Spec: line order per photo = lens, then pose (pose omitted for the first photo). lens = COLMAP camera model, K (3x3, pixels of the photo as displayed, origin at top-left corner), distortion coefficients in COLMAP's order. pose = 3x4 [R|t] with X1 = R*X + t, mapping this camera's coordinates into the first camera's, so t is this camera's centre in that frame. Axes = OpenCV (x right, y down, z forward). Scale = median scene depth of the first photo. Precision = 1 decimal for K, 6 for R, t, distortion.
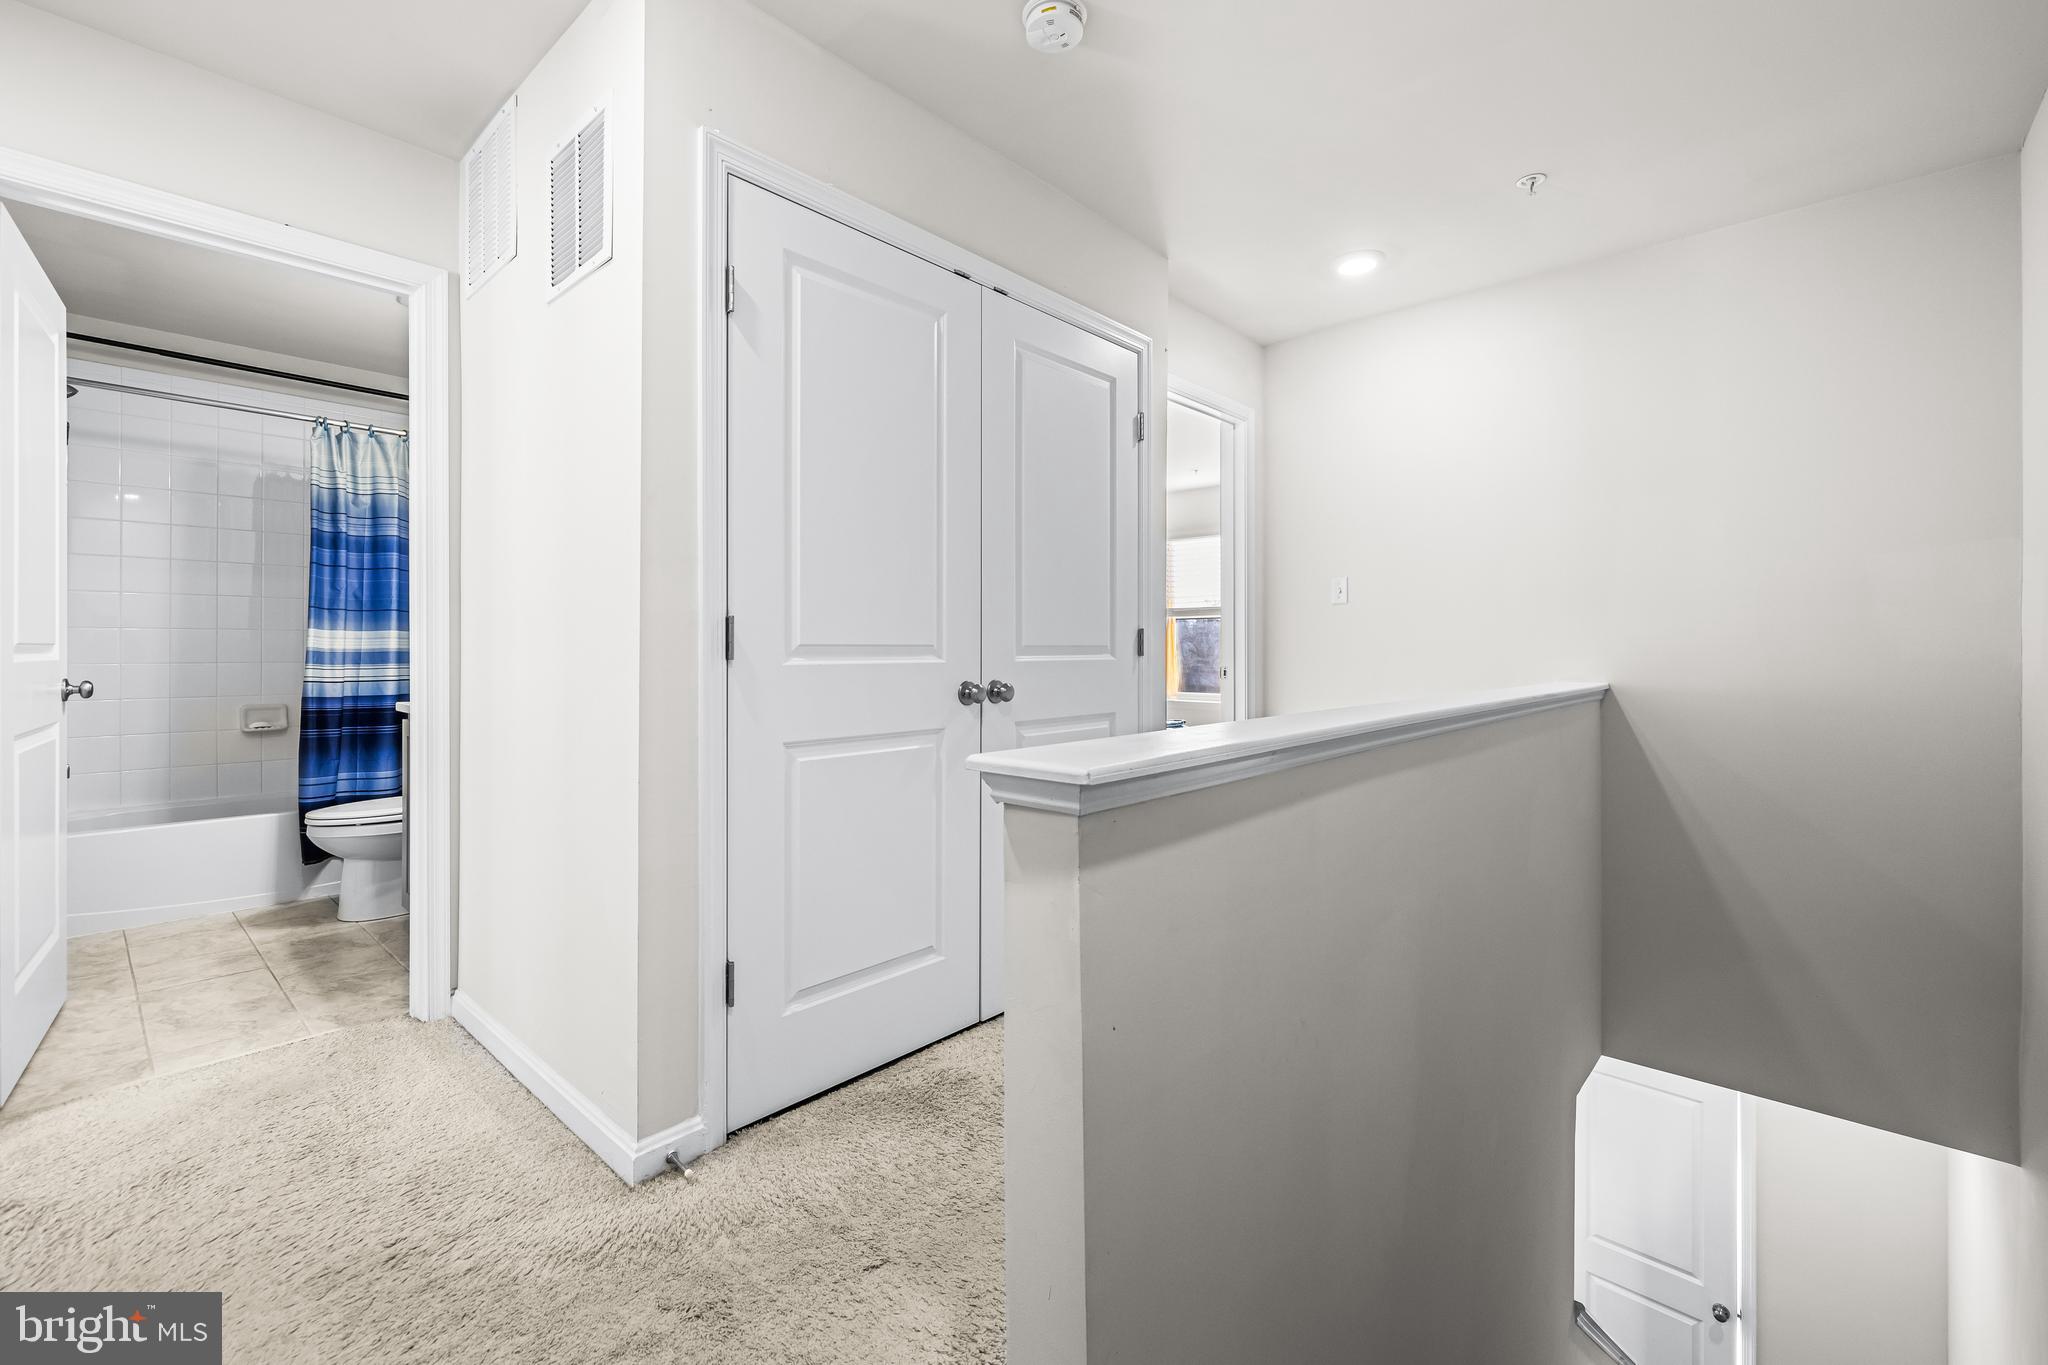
lens RADIAL K [[867.4, 0, 1016.8], [0, 867.4, 674.2], [0, 0, 1]] dist [0.007502, -0.001849]
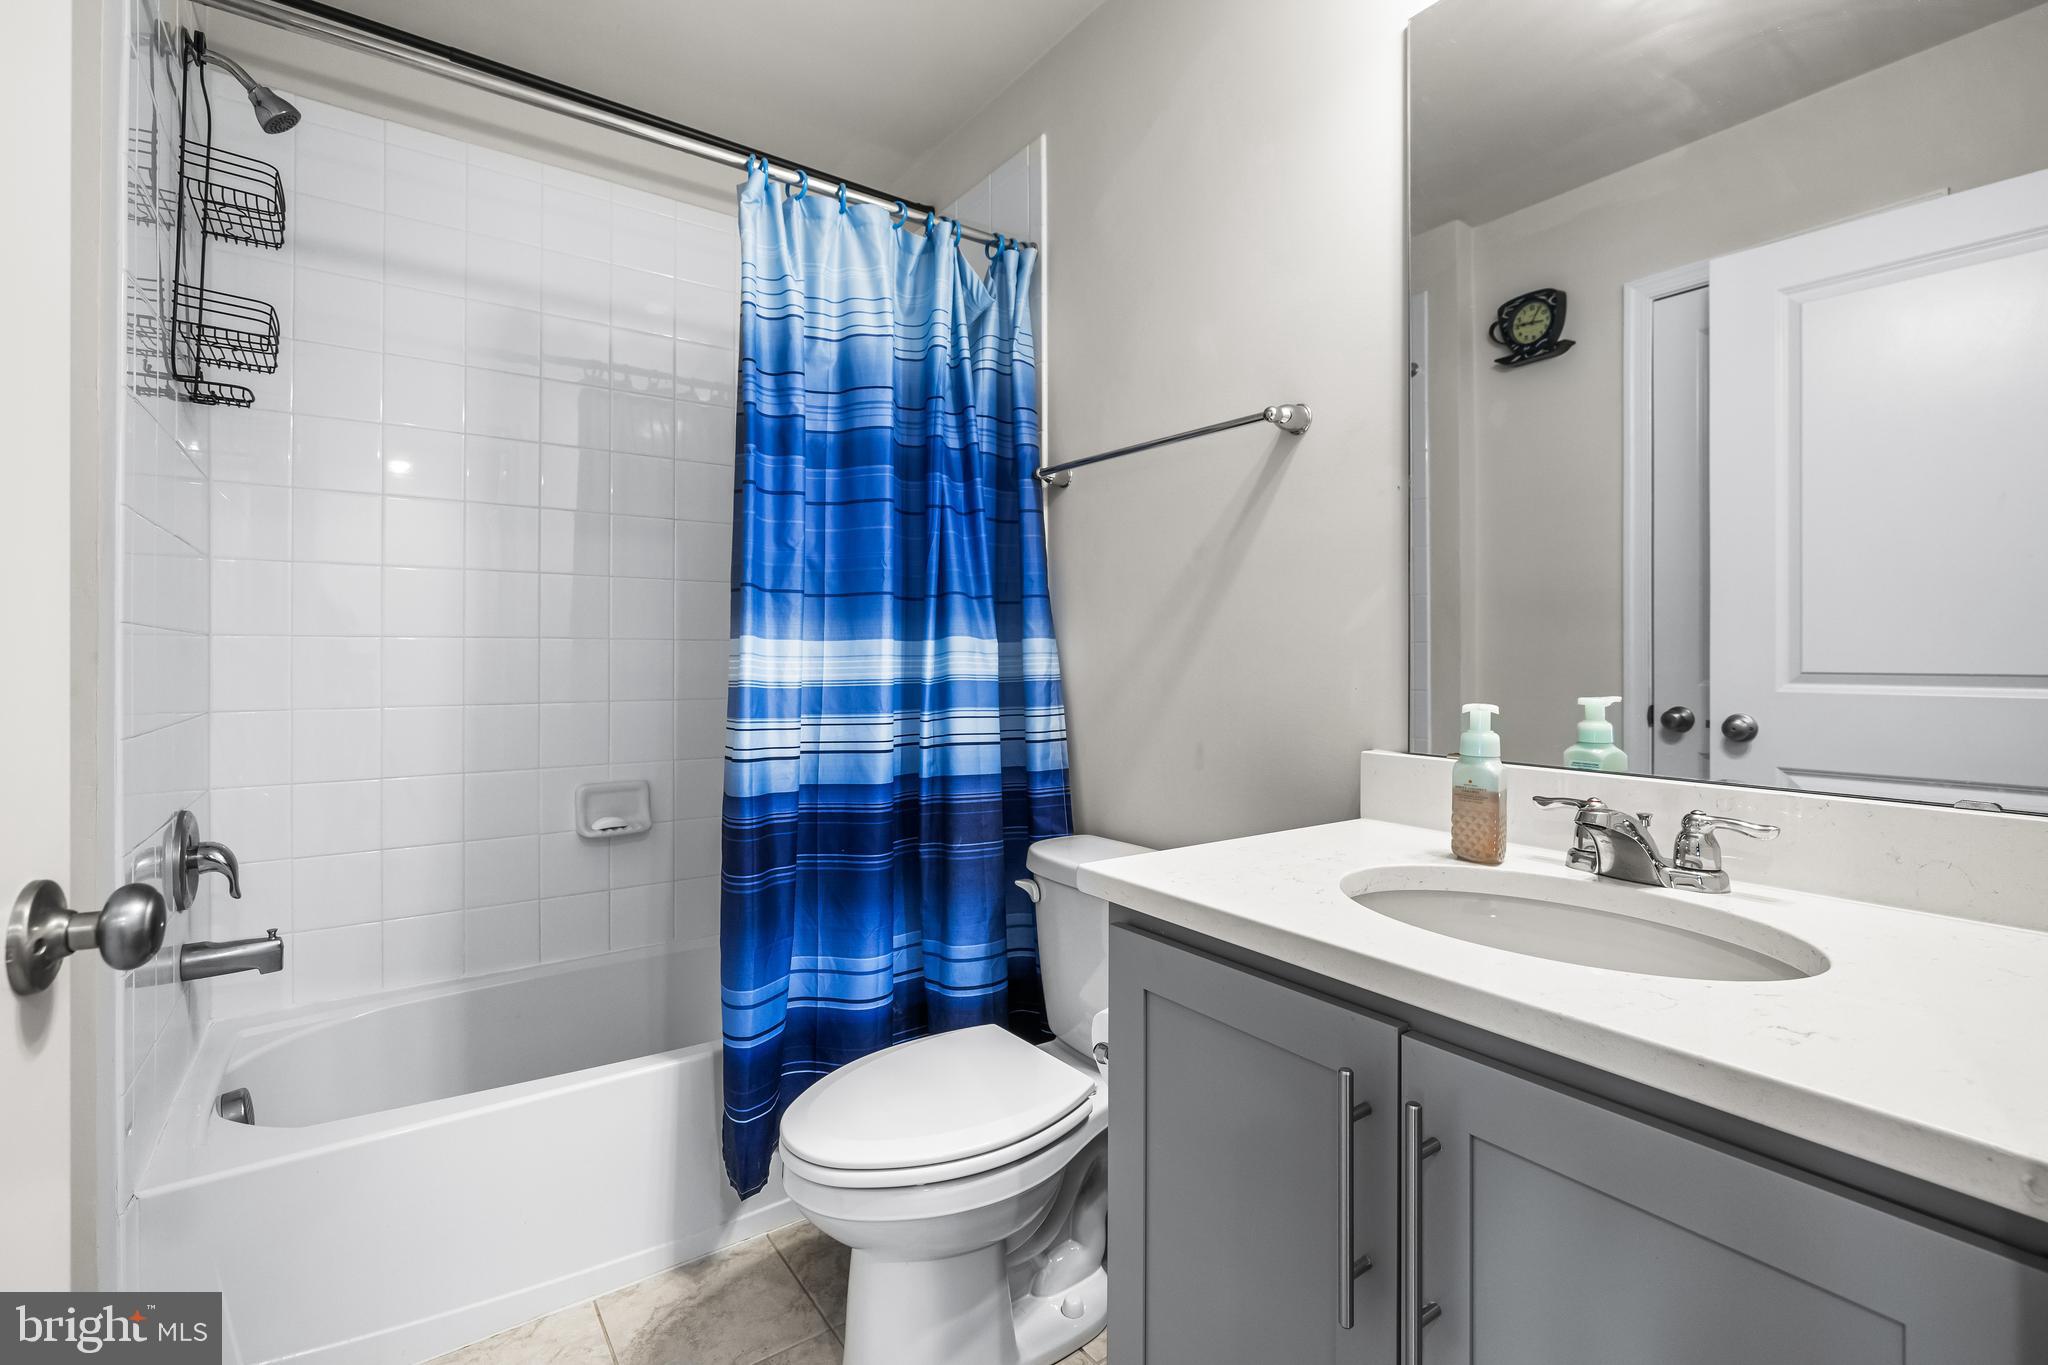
lens RADIAL K [[923.3, 0, 1031.7], [0, 923.3, 674.8], [0, 0, 1]] dist [-0.007100, -0.000079]
pose [[0.976036, -0.012461, -0.217251, -0.551300], [0.009068, 0.999821, -0.016607, -0.023521], [0.217419, 0.014239, 0.975975, 0.565031]]
